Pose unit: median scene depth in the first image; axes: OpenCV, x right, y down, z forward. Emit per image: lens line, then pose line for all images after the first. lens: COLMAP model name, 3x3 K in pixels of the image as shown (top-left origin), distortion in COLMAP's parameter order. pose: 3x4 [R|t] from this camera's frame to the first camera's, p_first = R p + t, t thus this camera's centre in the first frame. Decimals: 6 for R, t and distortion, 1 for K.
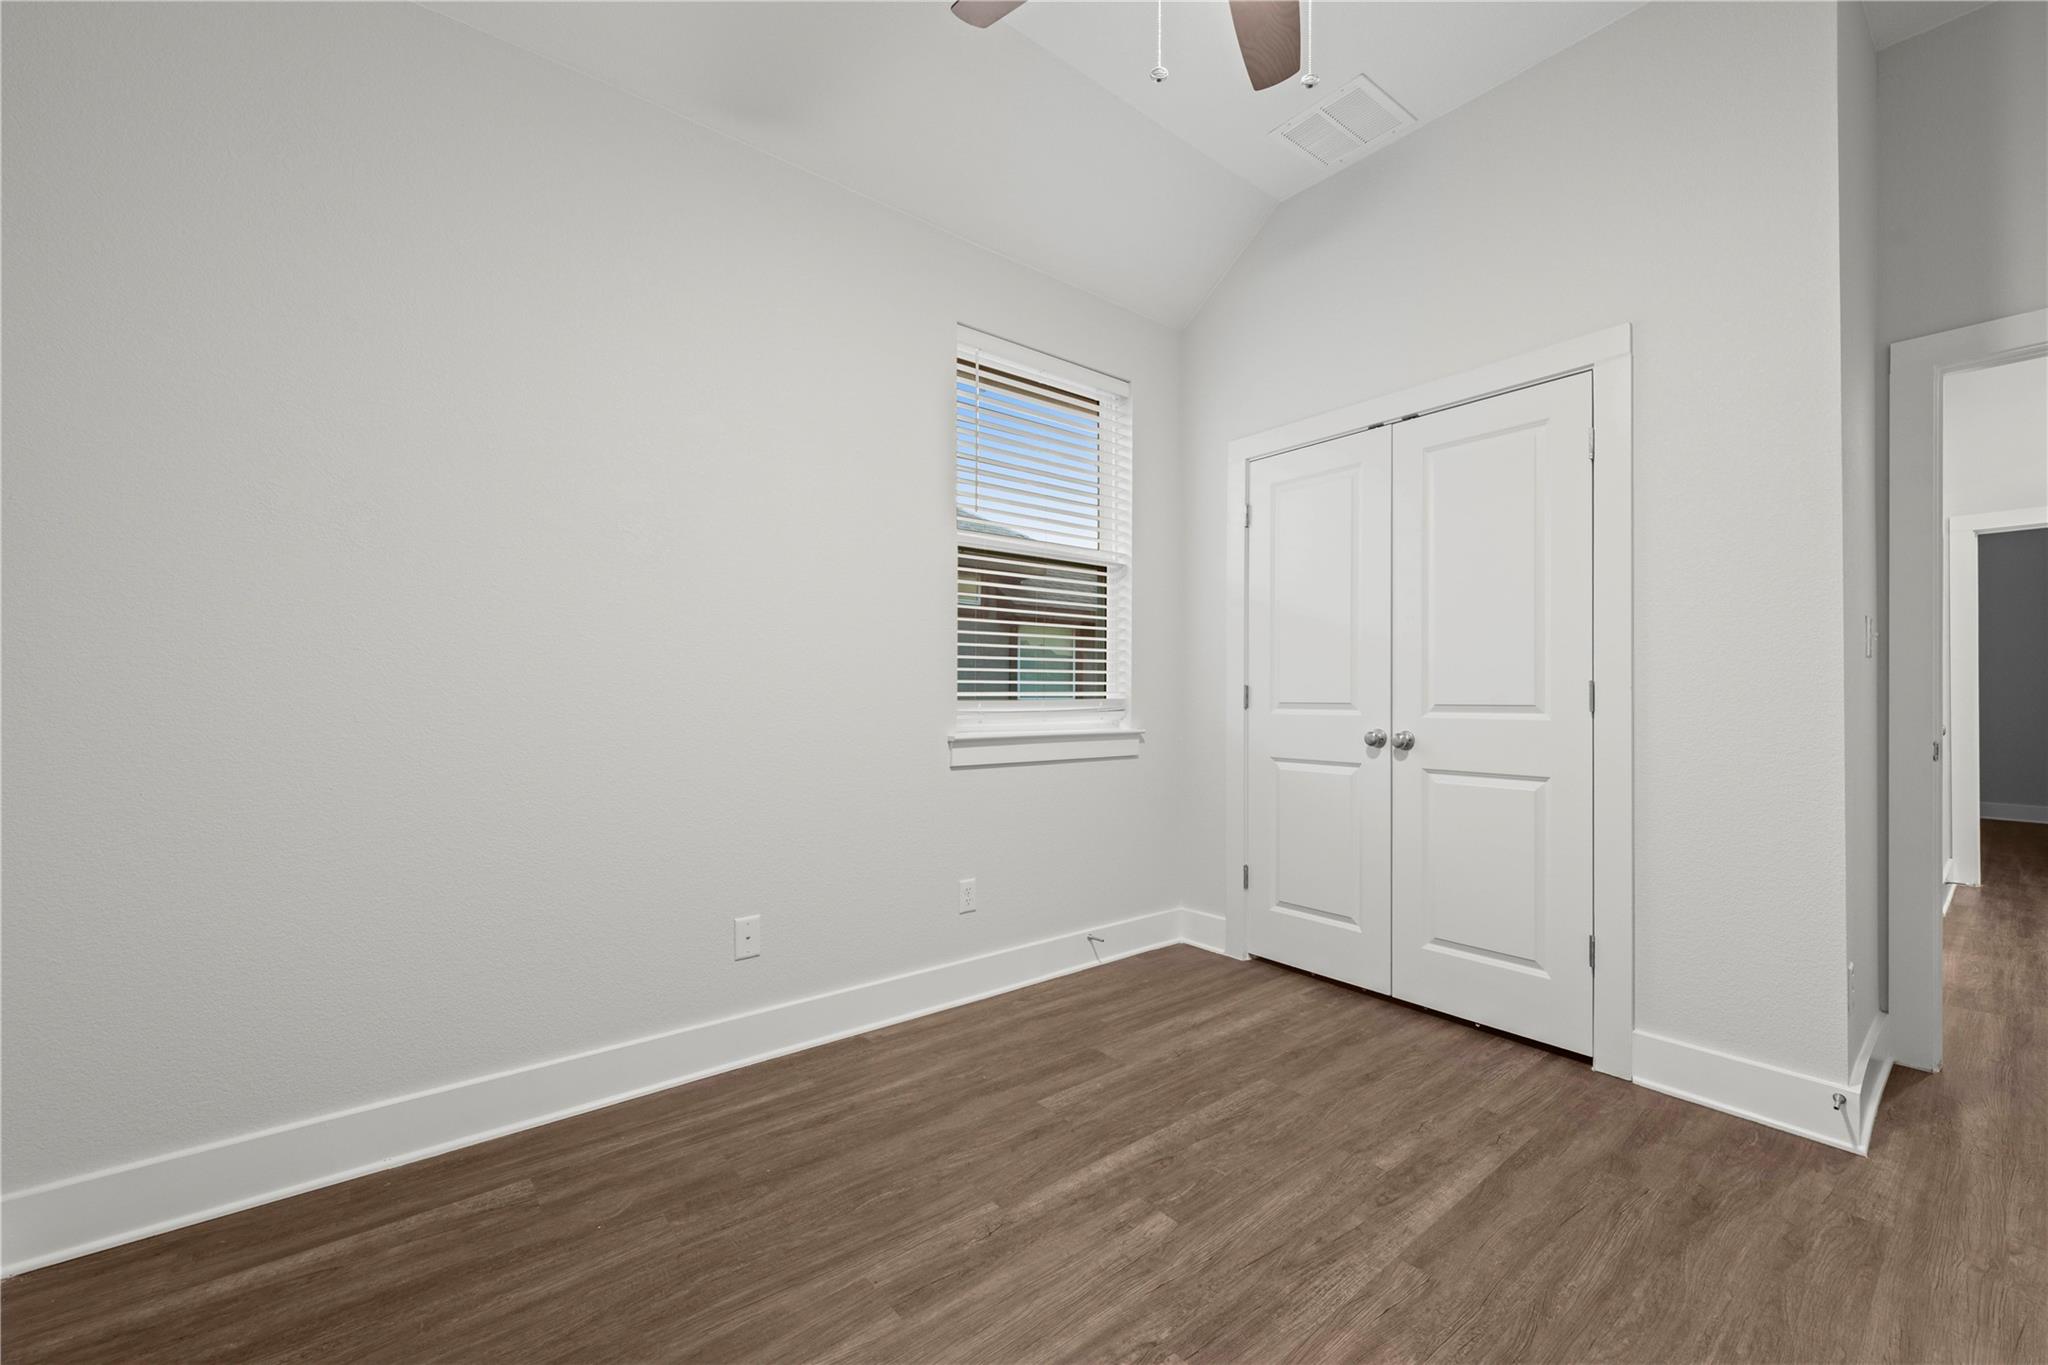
lens RADIAL K [[806.6, 0, 1061.7], [0, 806.6, 710.2], [0, 0, 1]] dist [0.001413, -0.000991]
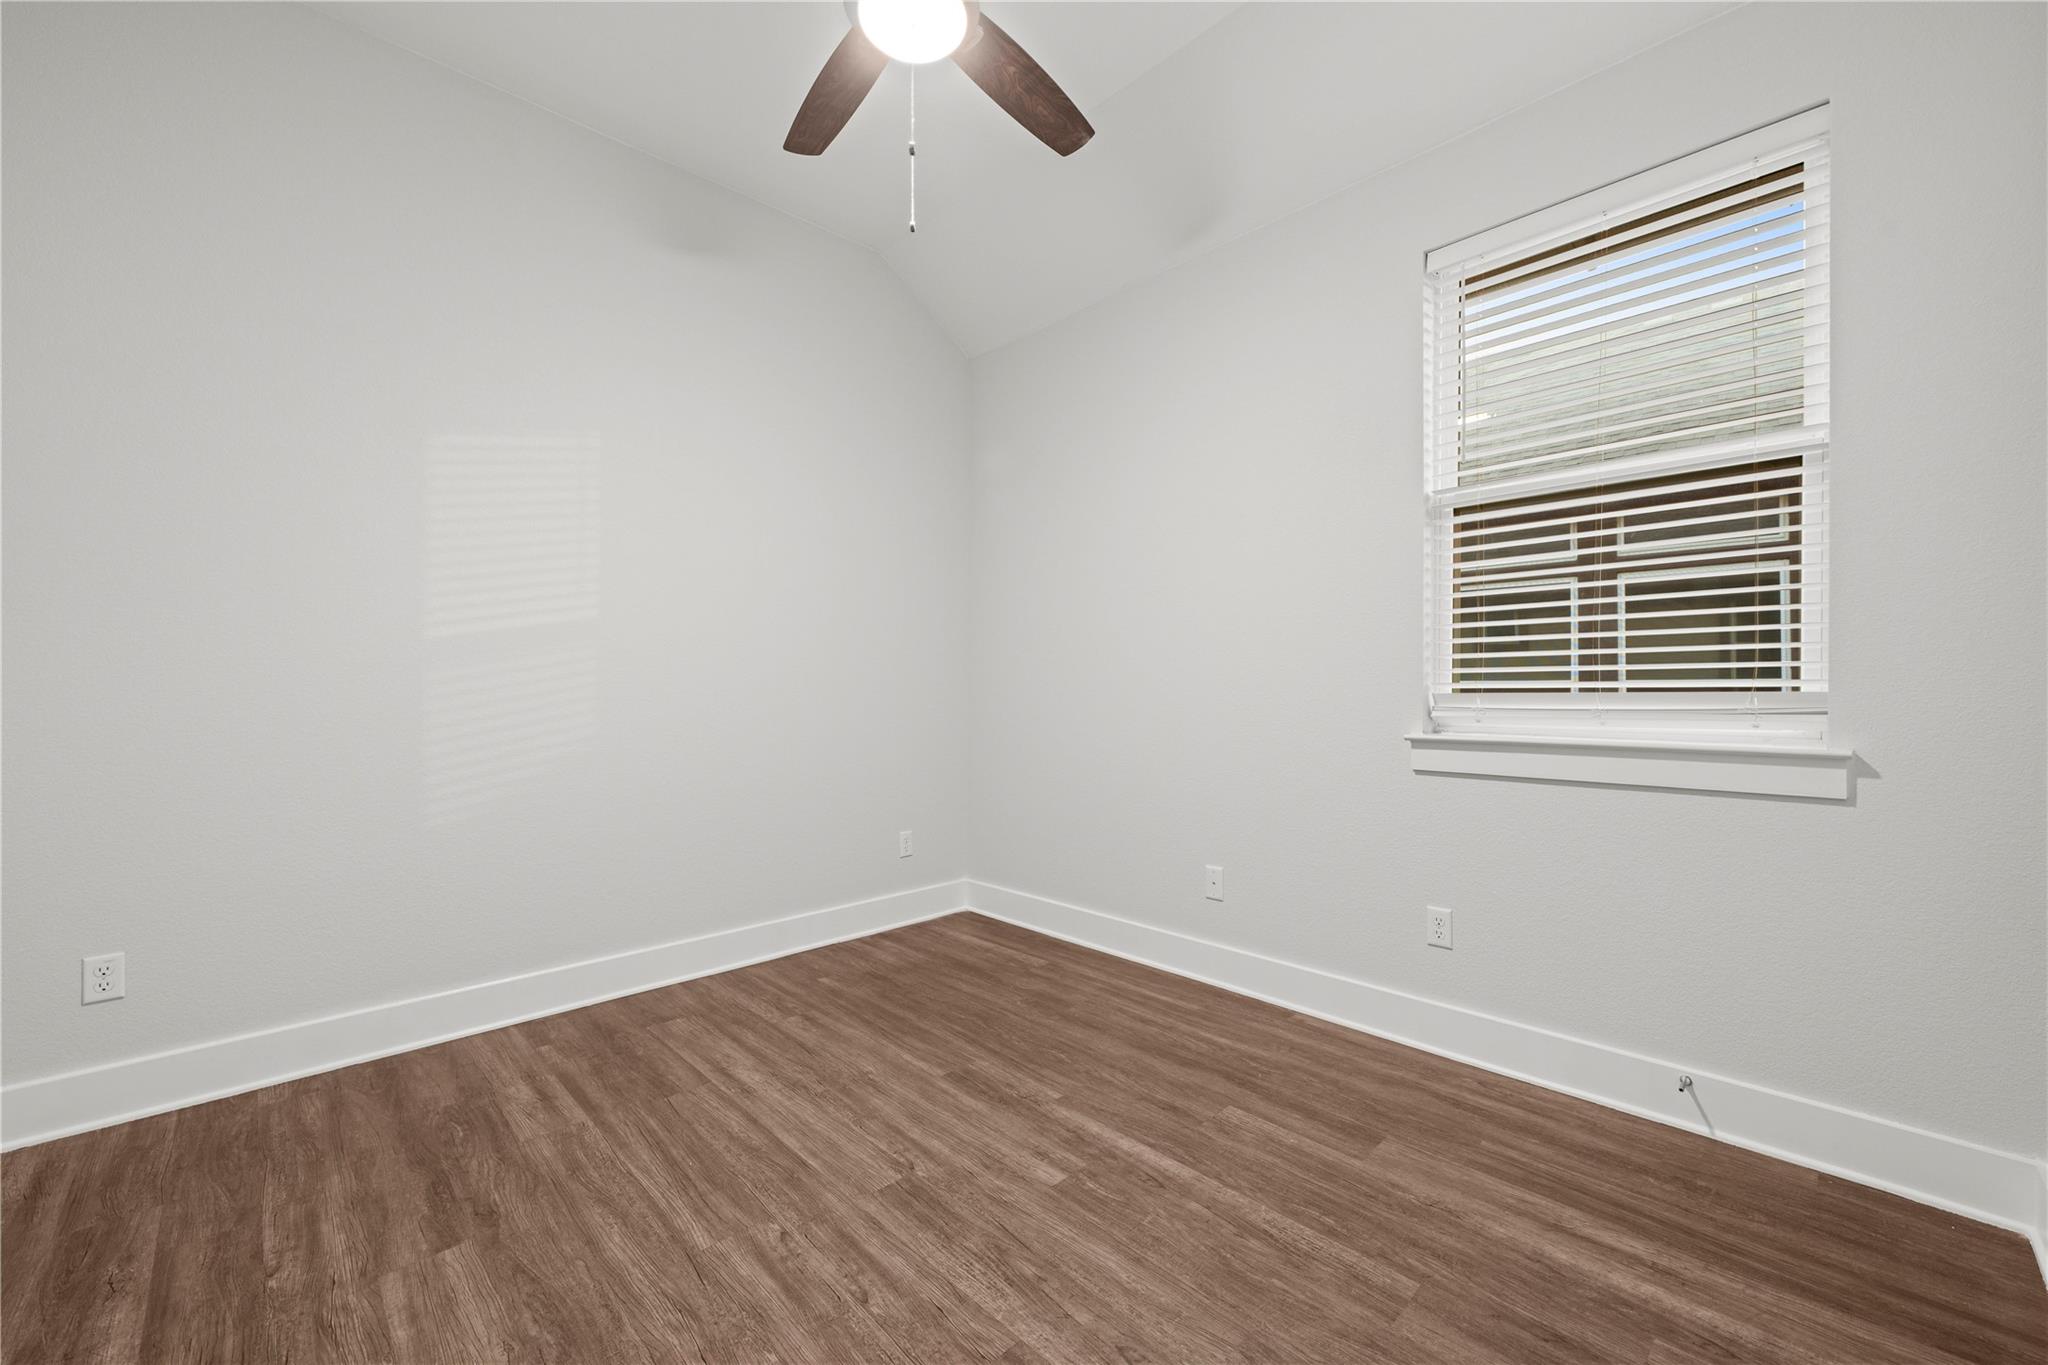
lens RADIAL K [[806.6, 0, 1018.7], [0, 806.6, 698.6], [0, 0, 1]] dist [0.001413, -0.000991]
pose [[0.068028, 0.008201, -0.997650, 0.908323], [-0.016687, 0.999836, 0.007081, -0.007158], [0.997544, 0.016166, 0.068154, 0.665736]]
